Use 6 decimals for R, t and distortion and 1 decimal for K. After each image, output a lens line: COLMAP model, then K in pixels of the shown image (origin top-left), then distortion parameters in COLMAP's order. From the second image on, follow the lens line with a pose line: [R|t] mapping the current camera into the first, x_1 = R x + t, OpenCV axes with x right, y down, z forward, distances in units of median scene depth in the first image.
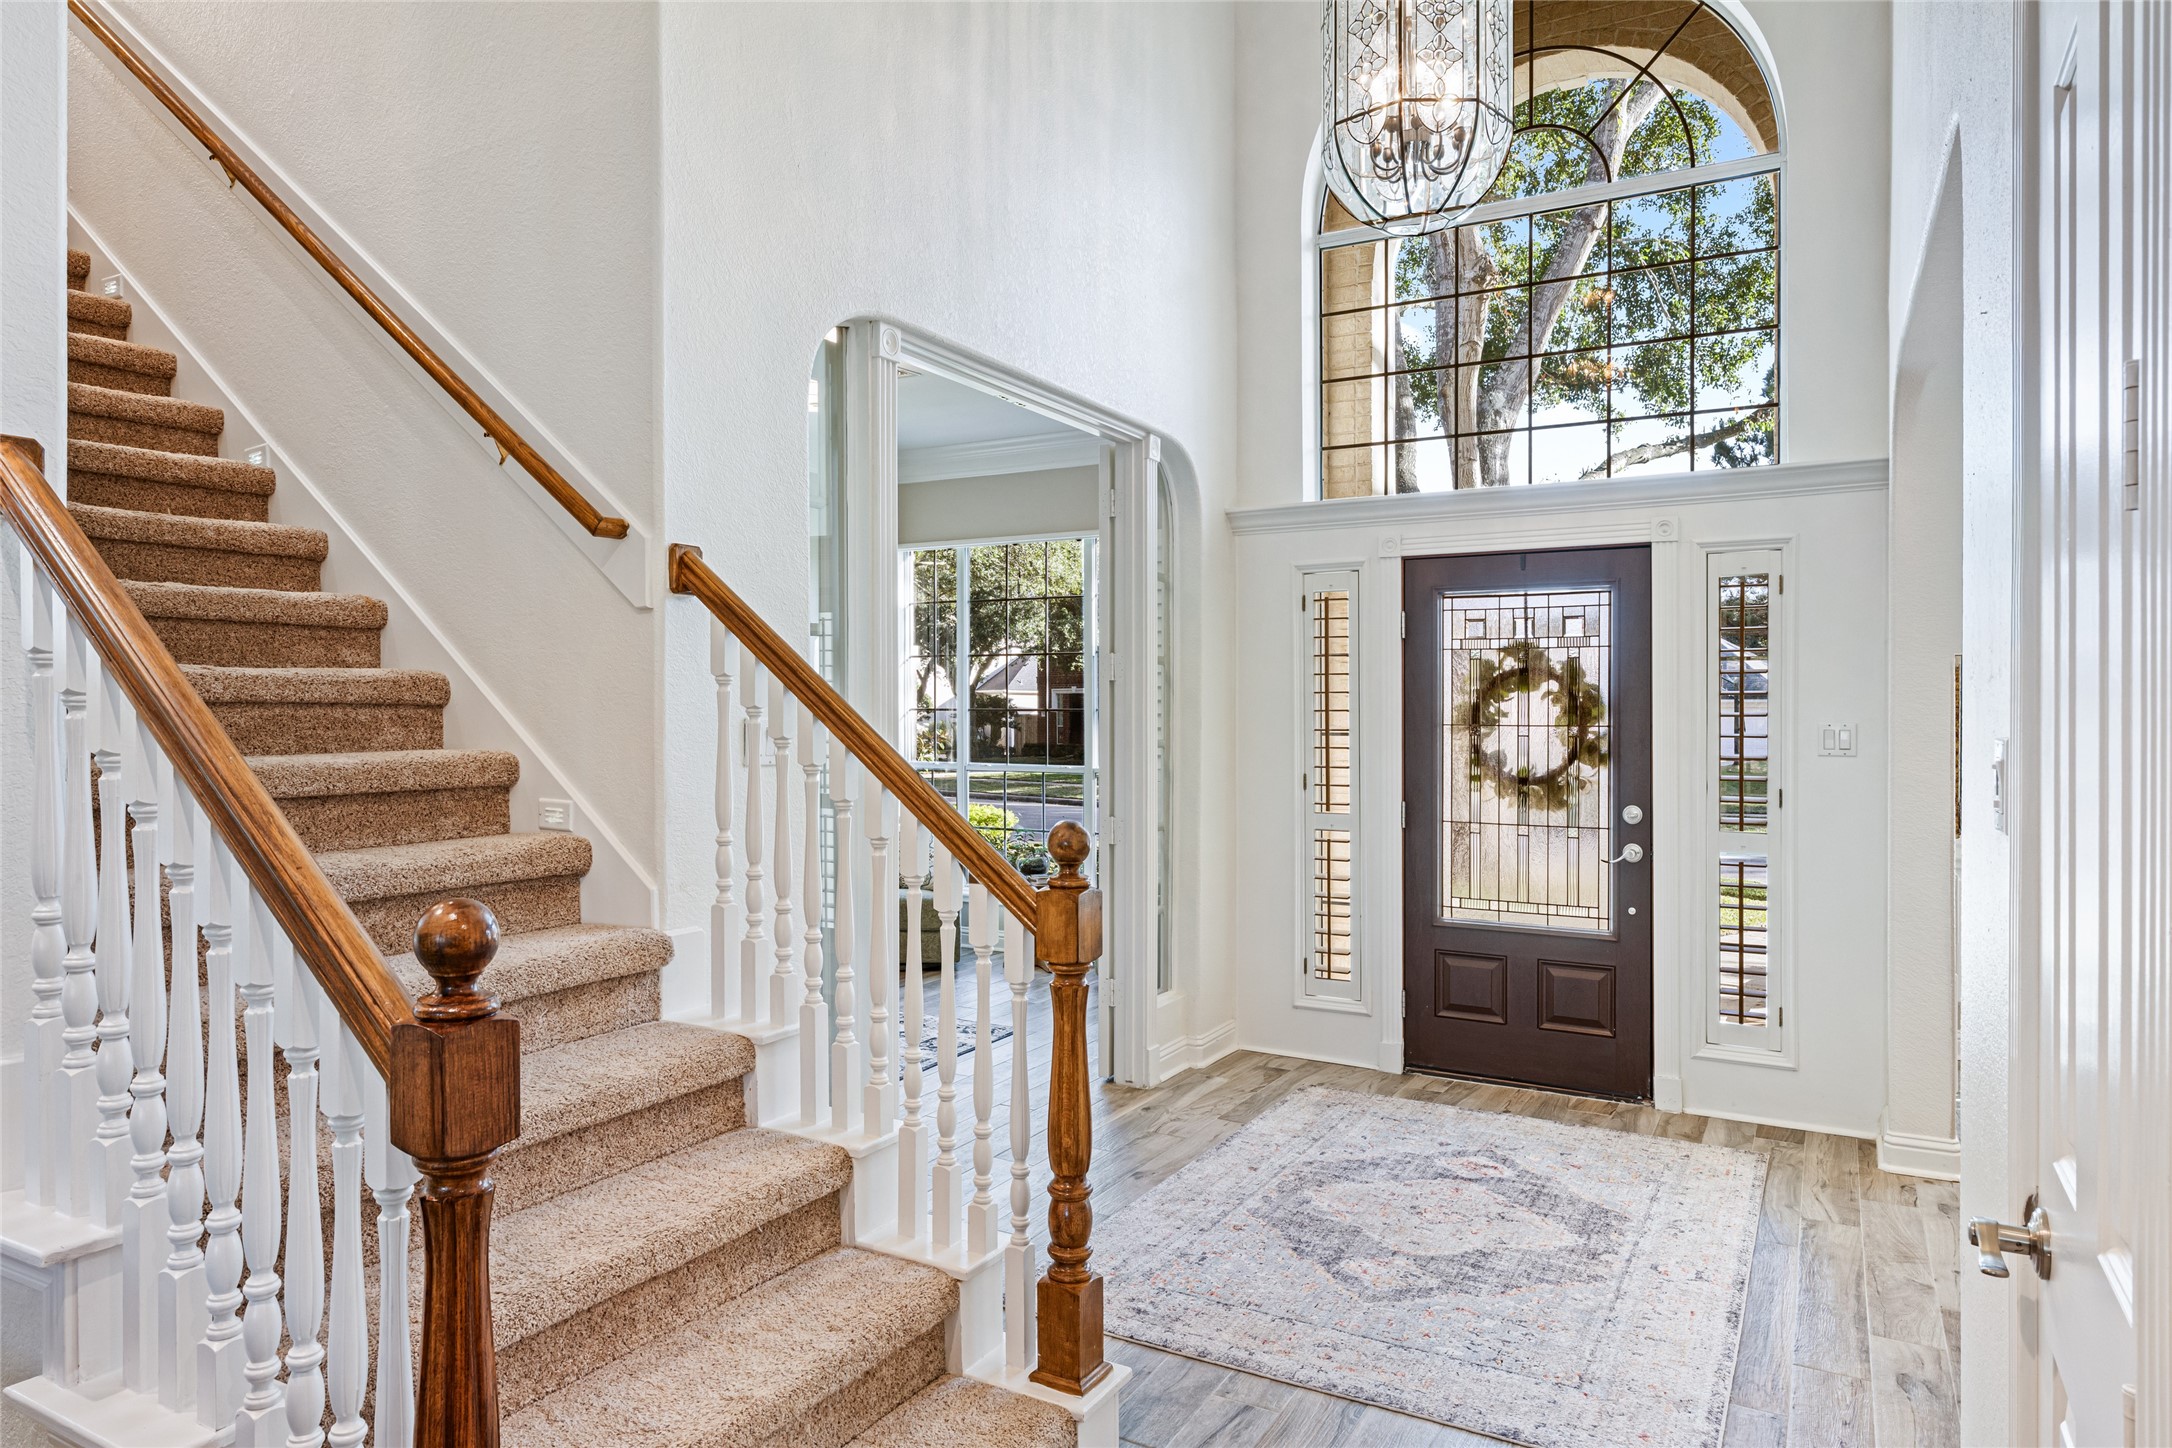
lens RADIAL K [[1298.3, 0, 1080.8], [0, 1298.3, 720.1], [0, 0, 1]] dist [0.005027, -0.000997]
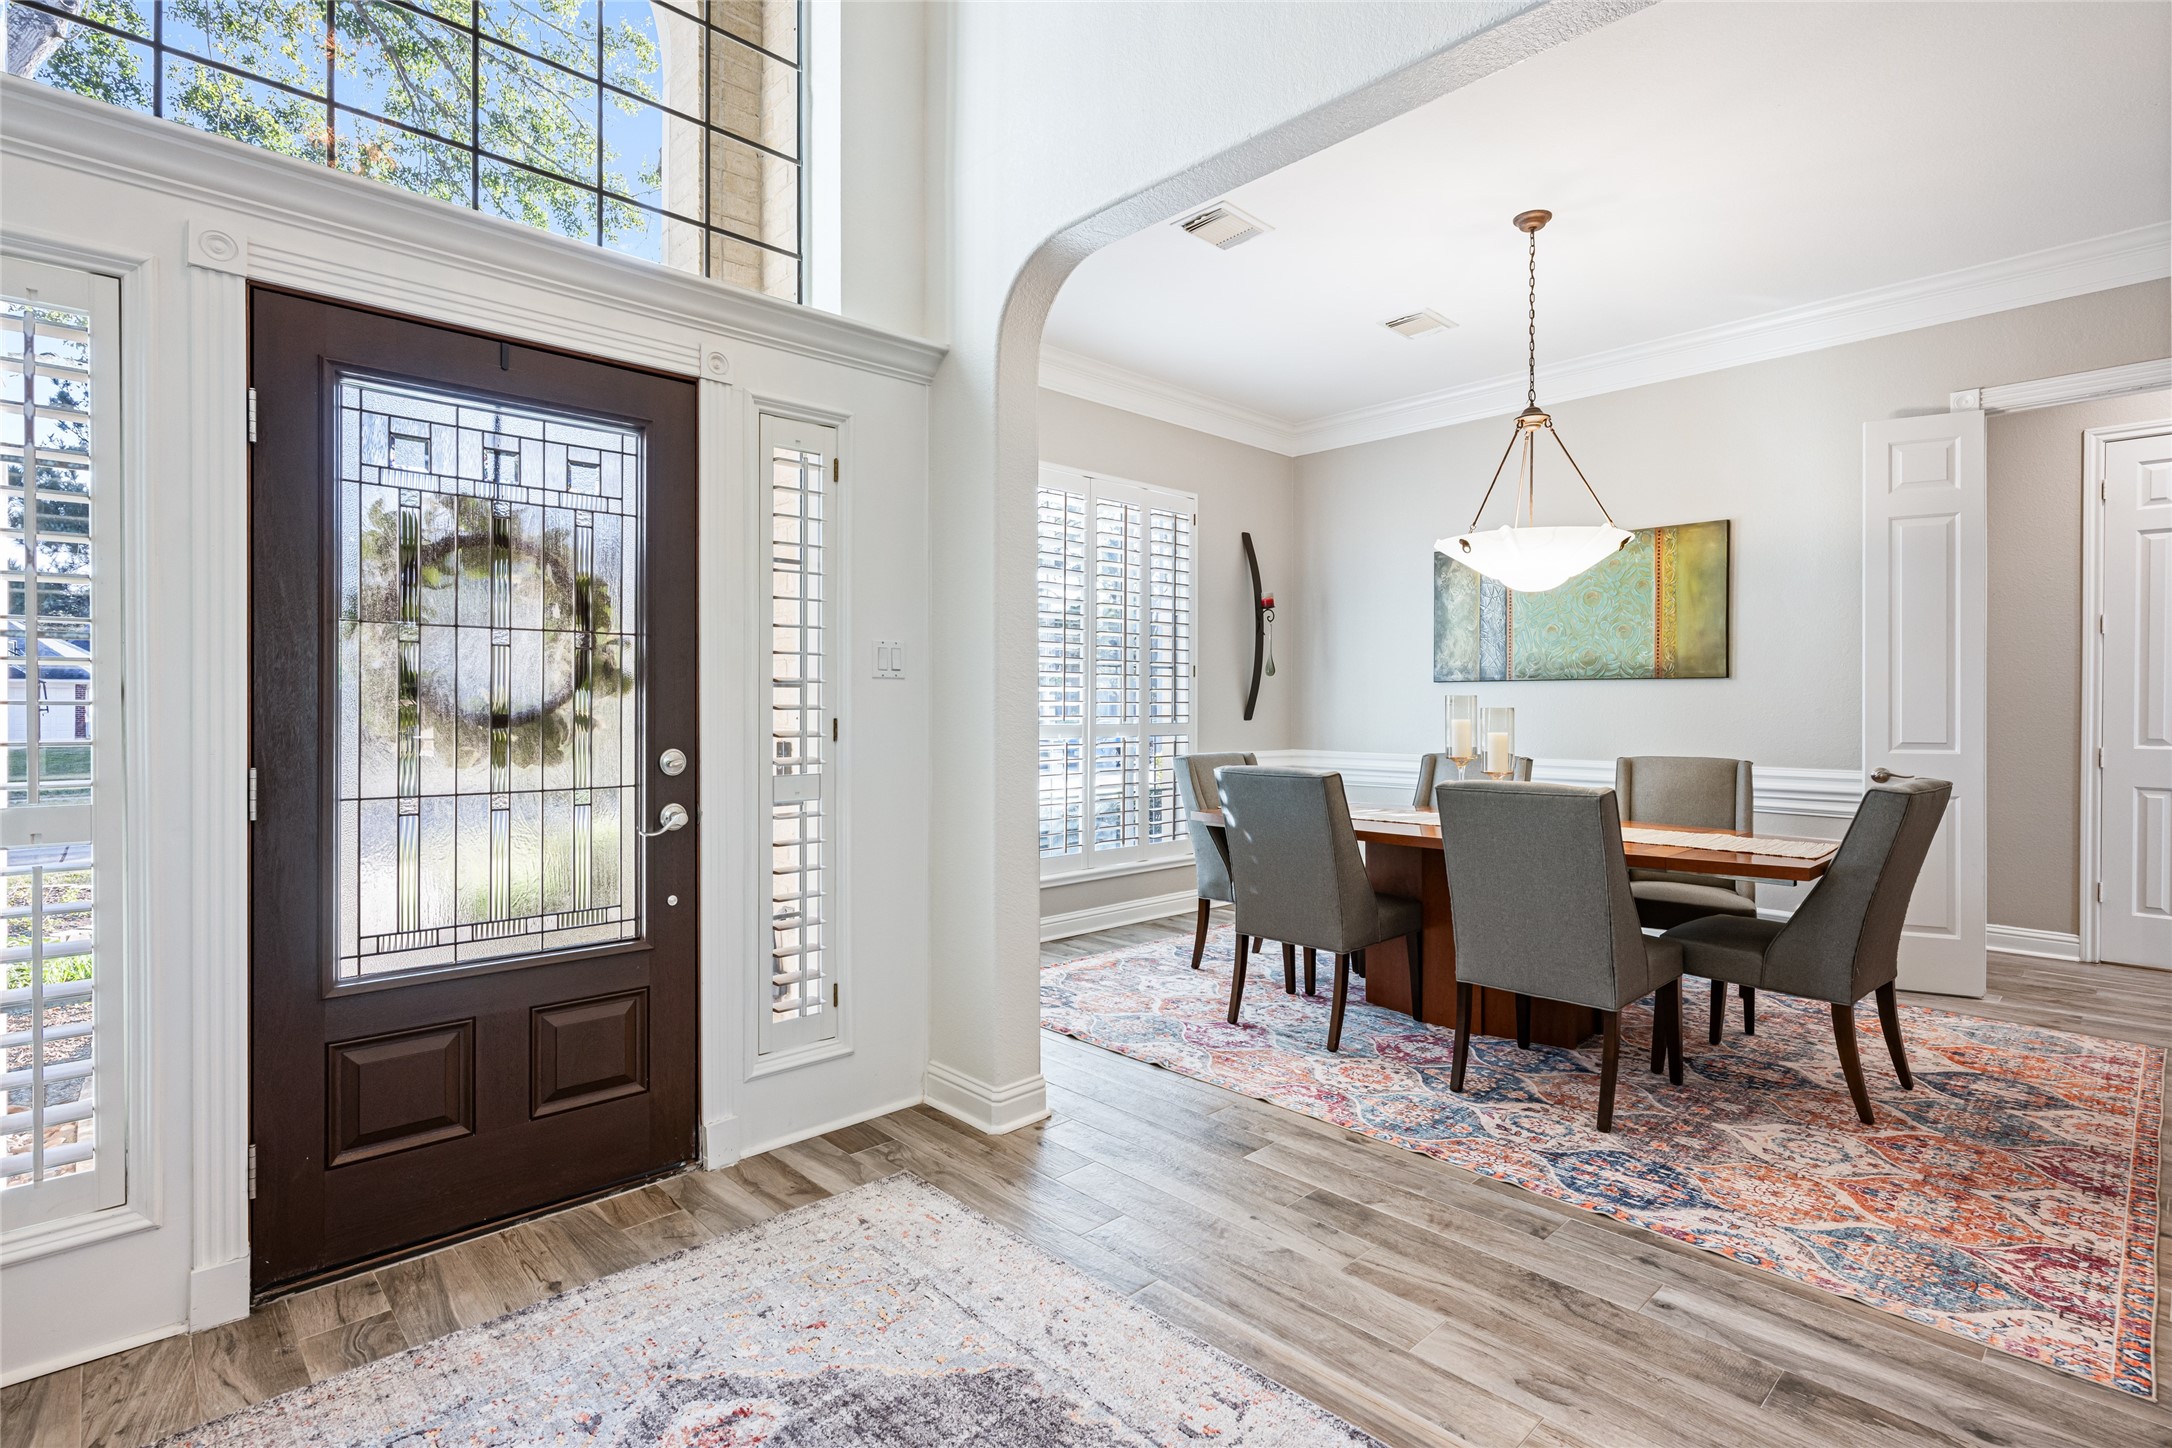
lens RADIAL K [[1052.5, 0, 1089.1], [0, 1052.5, 702.6], [0, 0, 1]] dist [-0.002998, 0.003005]
pose [[0.288024, -0.002445, 0.957620, -0.049998], [0.000775, 0.999997, 0.002320, 0.038790], [-0.957623, 0.000074, 0.288025, 0.613111]]
